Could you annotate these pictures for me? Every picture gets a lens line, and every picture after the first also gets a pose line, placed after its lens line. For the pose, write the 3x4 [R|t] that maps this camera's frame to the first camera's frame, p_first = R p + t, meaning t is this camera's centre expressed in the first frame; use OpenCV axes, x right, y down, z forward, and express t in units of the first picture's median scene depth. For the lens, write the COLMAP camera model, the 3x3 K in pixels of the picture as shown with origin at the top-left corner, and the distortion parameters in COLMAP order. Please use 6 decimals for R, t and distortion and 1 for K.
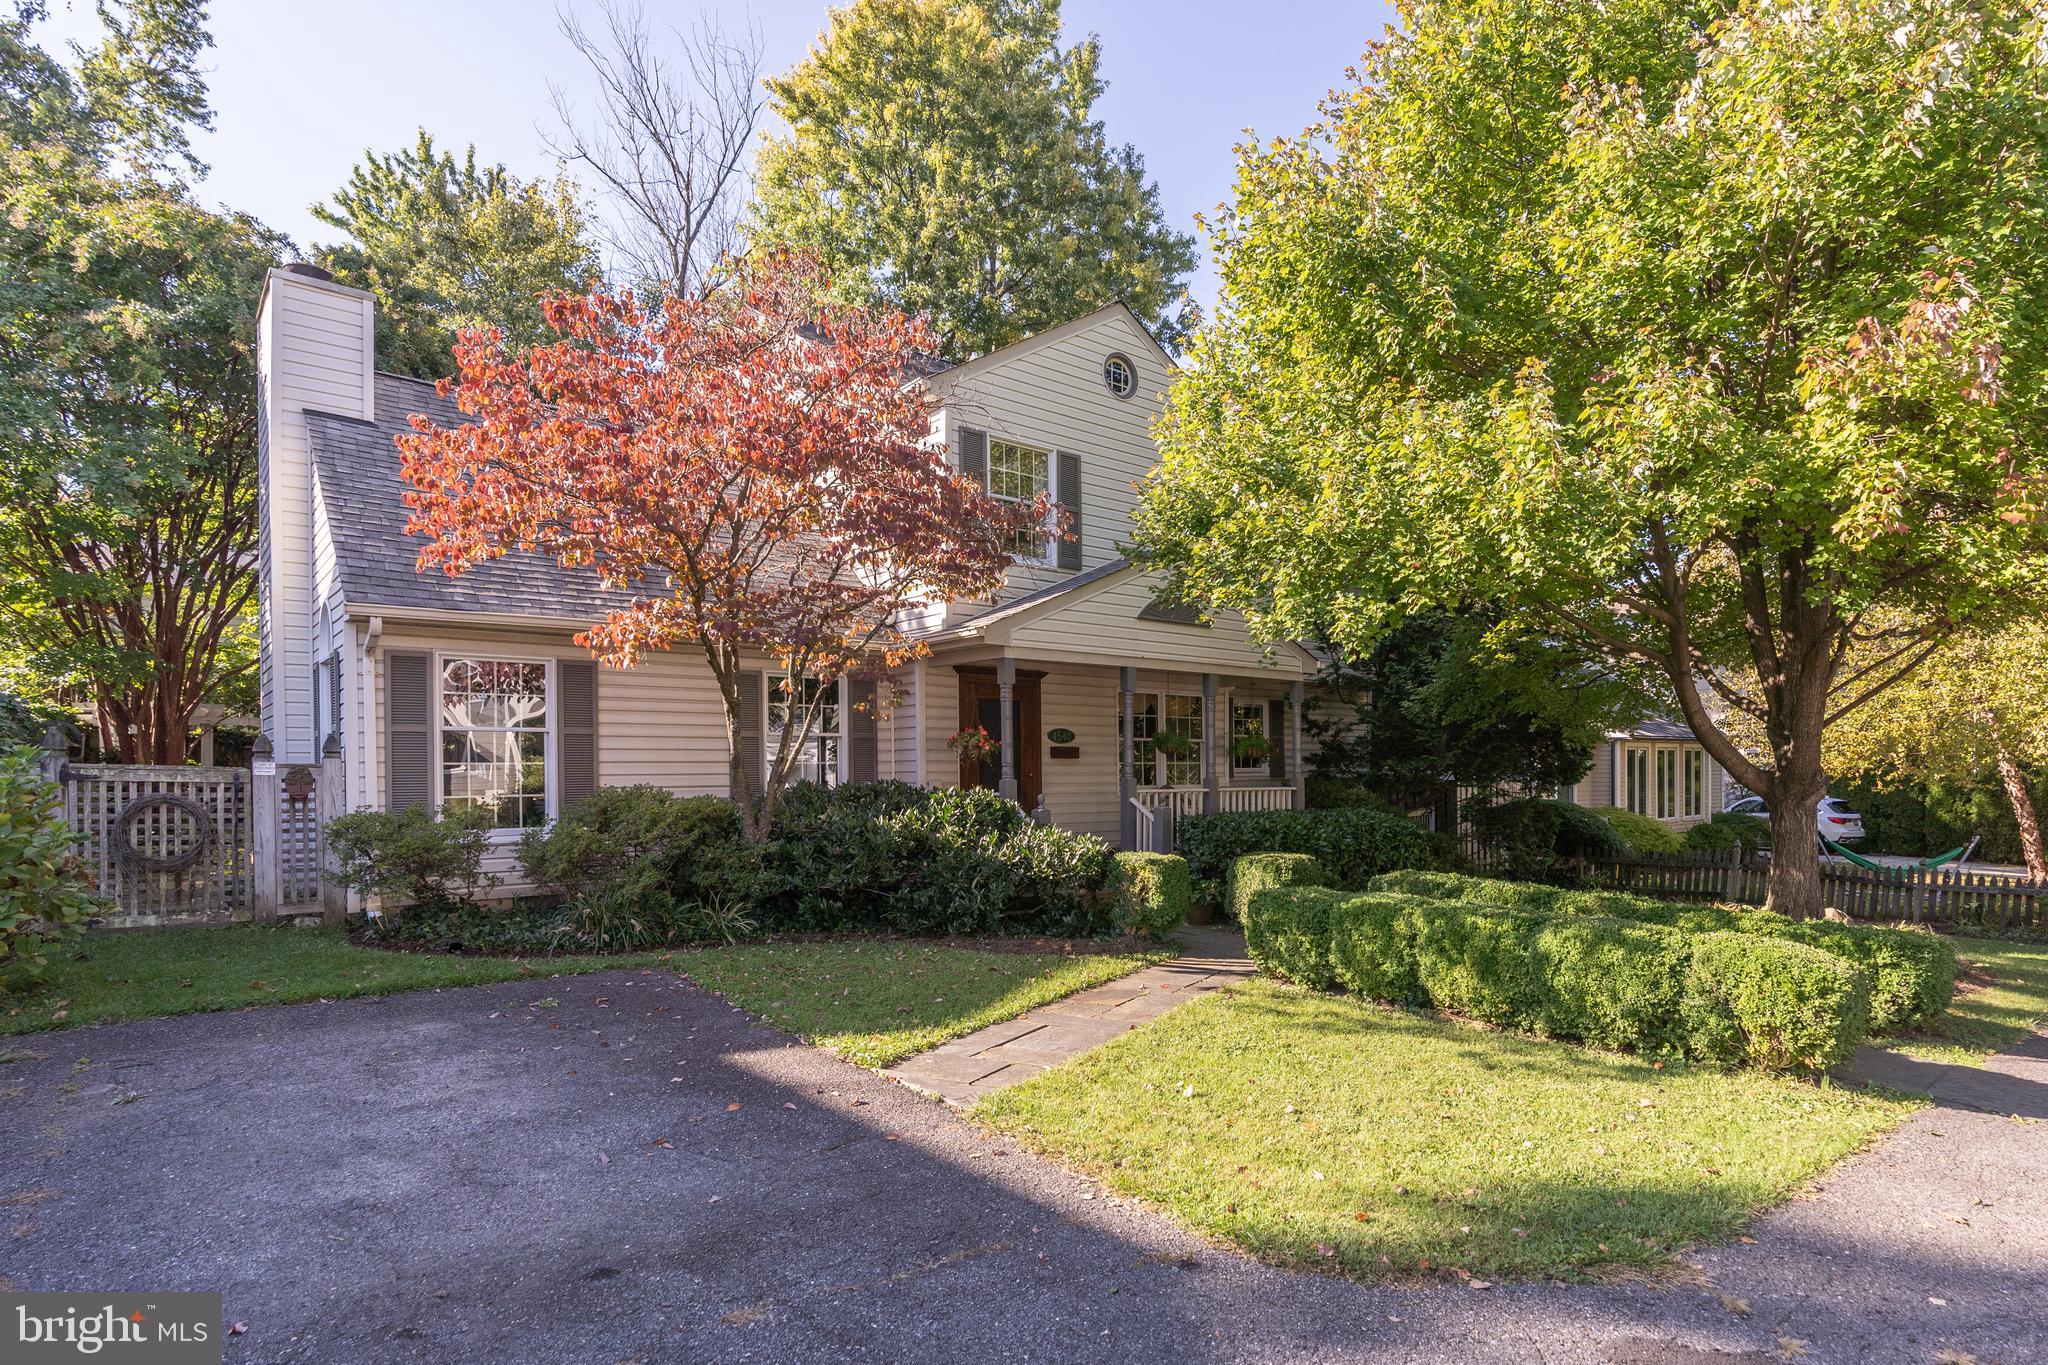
lens RADIAL K [[1072.5, 0, 1142.8], [0, 1072.5, 776.5], [0, 0, 1]] dist [-0.002441, 0.001002]
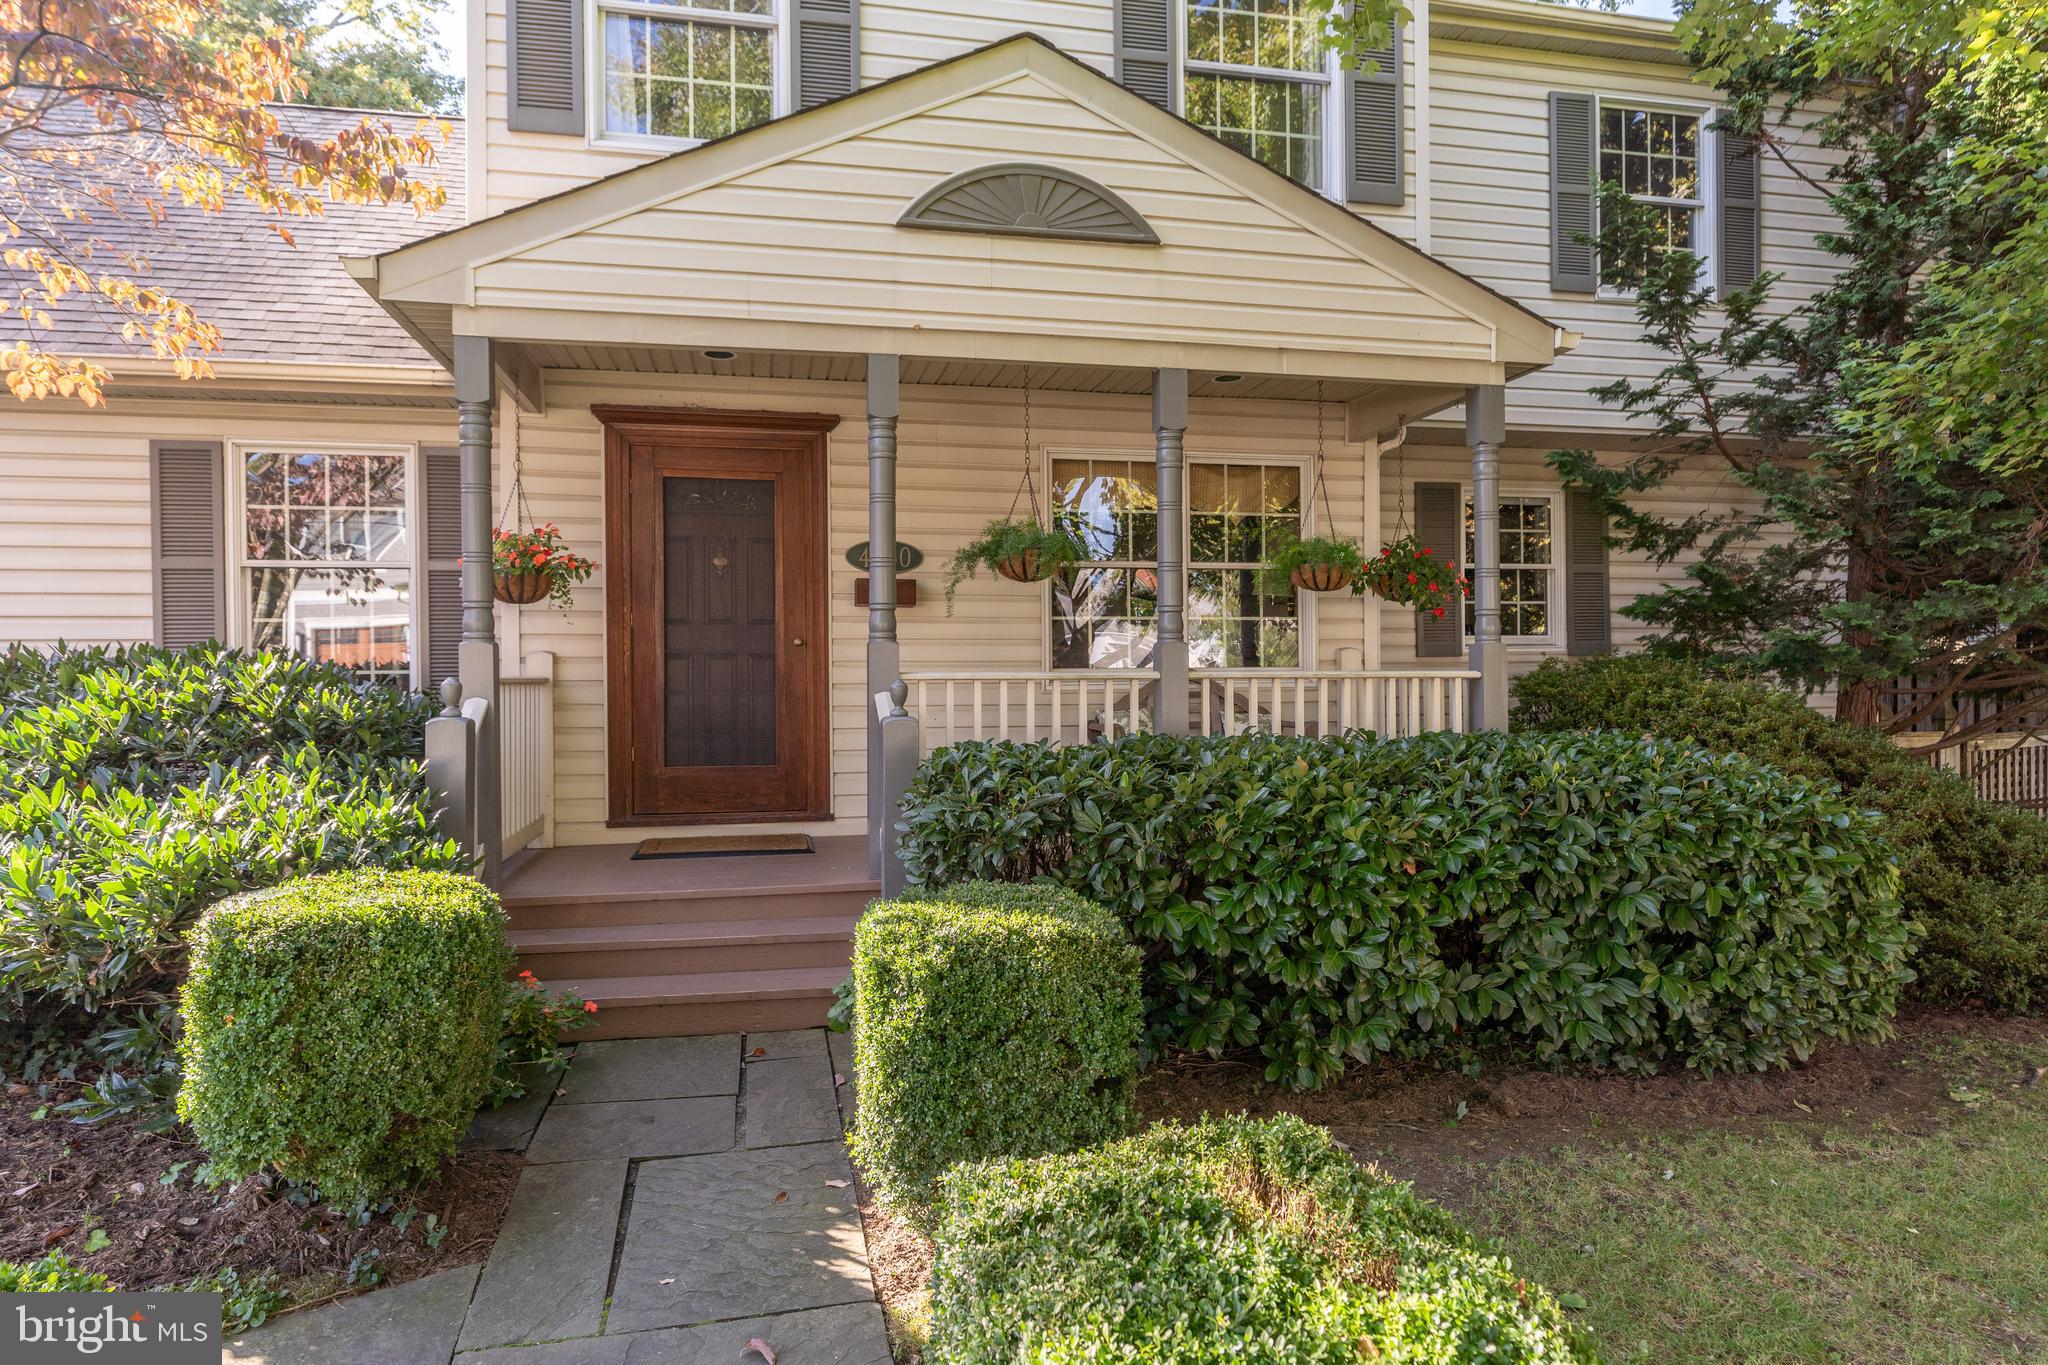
lens RADIAL K [[1190.6, 0, 1067.2], [0, 1190.6, 684.7], [0, 0, 1]] dist [-0.004457, 0.000918]
pose [[0.865296, 0.002762, -0.501254, 0.354793], [-0.000880, 0.999992, 0.003991, 0.020330], [0.501261, -0.003012, 0.865291, 0.889982]]
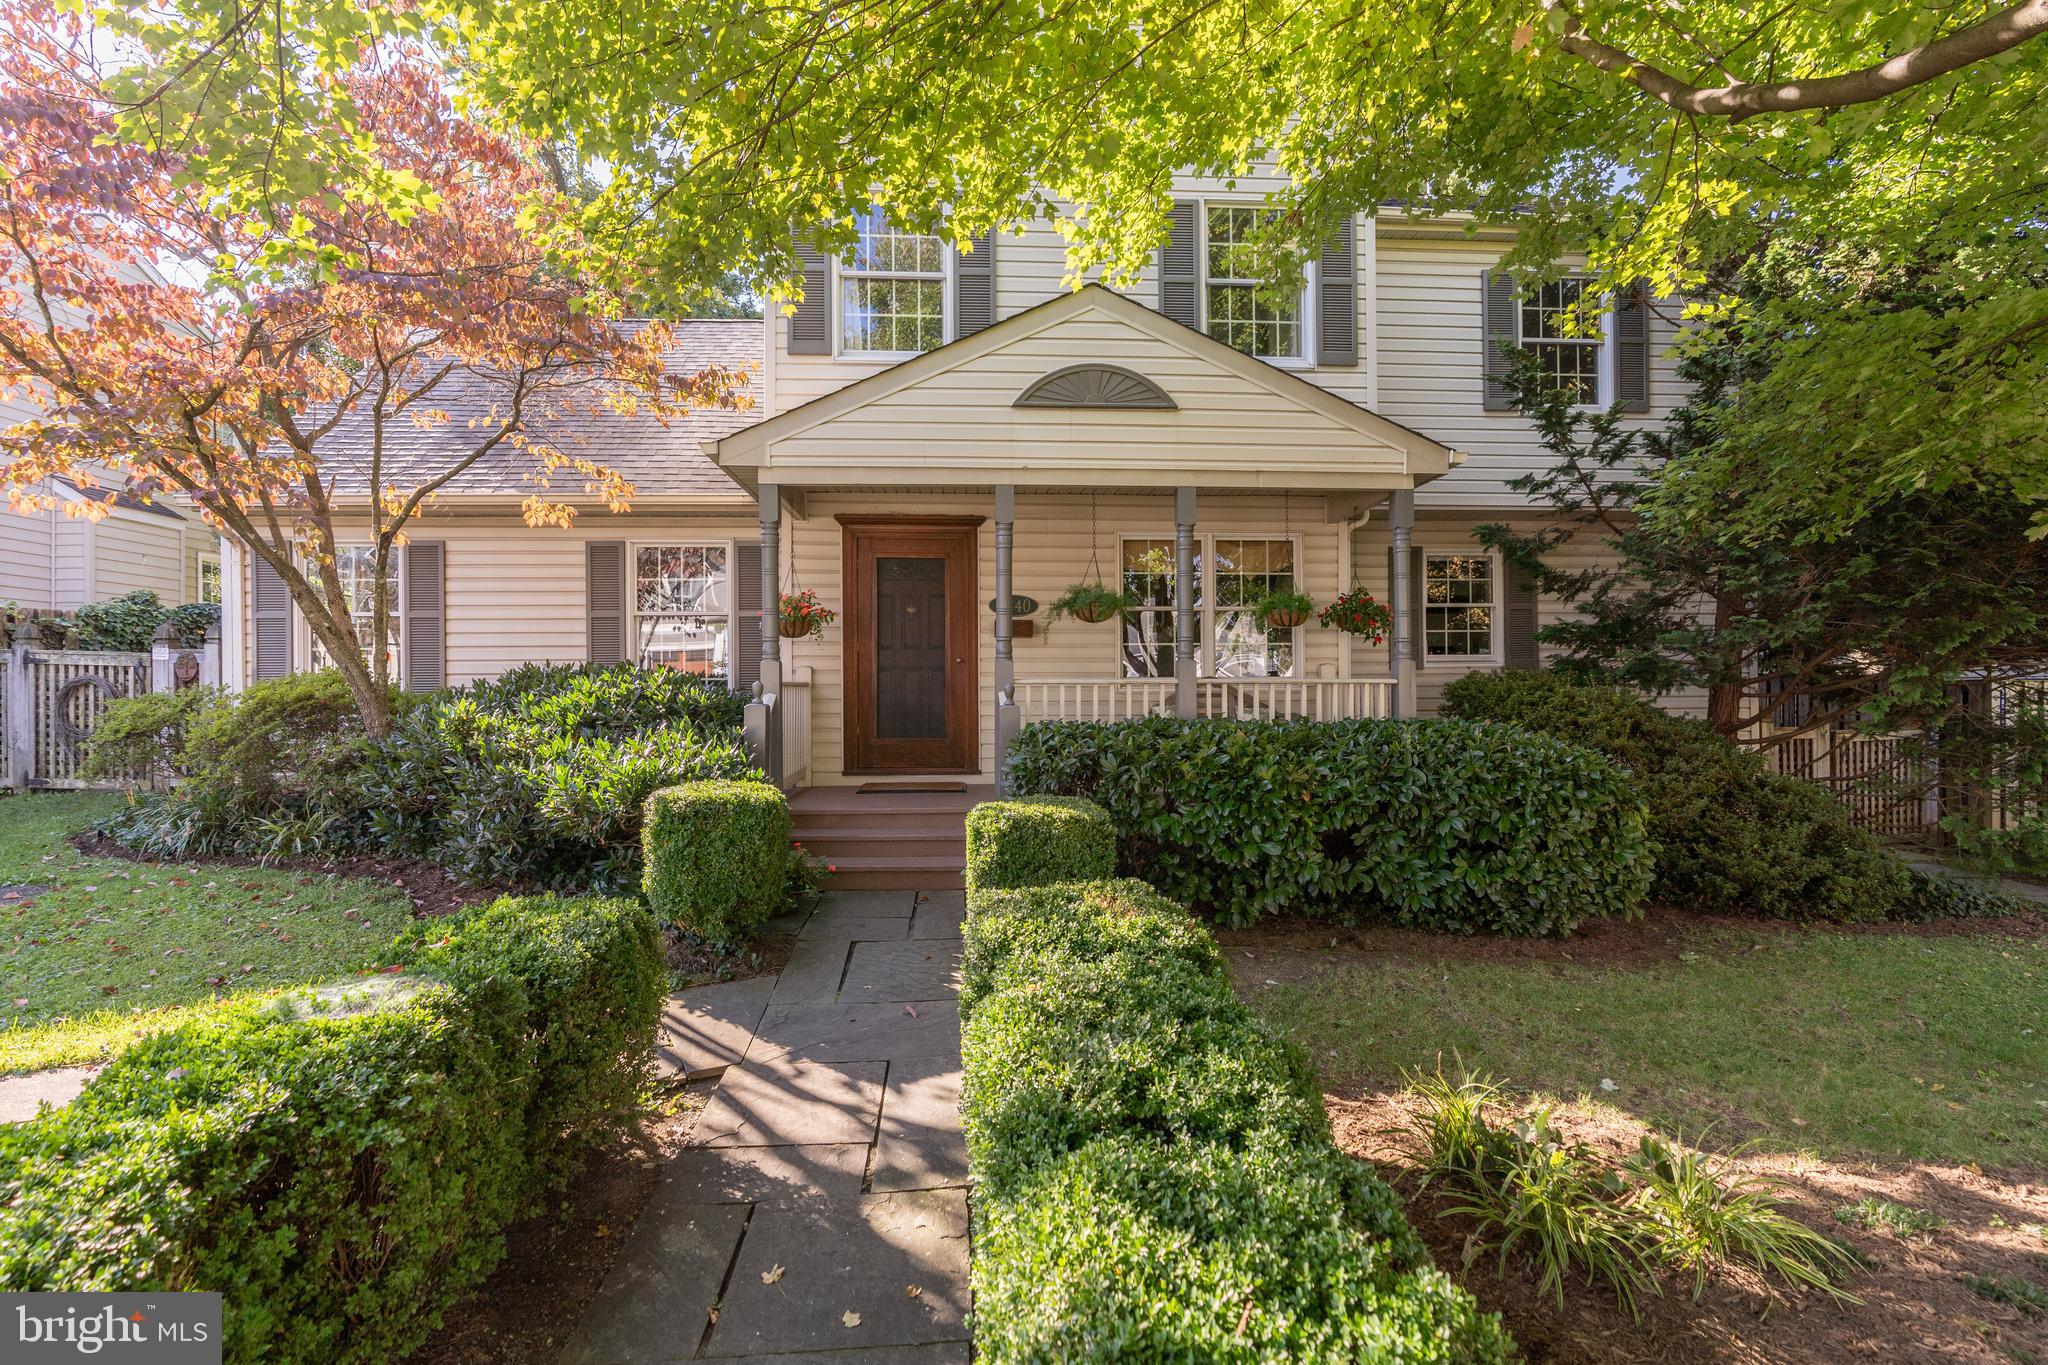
lens RADIAL K [[915.8, 0, 1049.5], [0, 915.8, 684.6], [0, 0, 1]] dist [-0.004382, 0.002509]
pose [[0.780222, 0.001235, -0.625501, 0.469265], [-0.003954, 0.999988, -0.002958, 0.023138], [0.625490, 0.004781, 0.780218, 0.801864]]
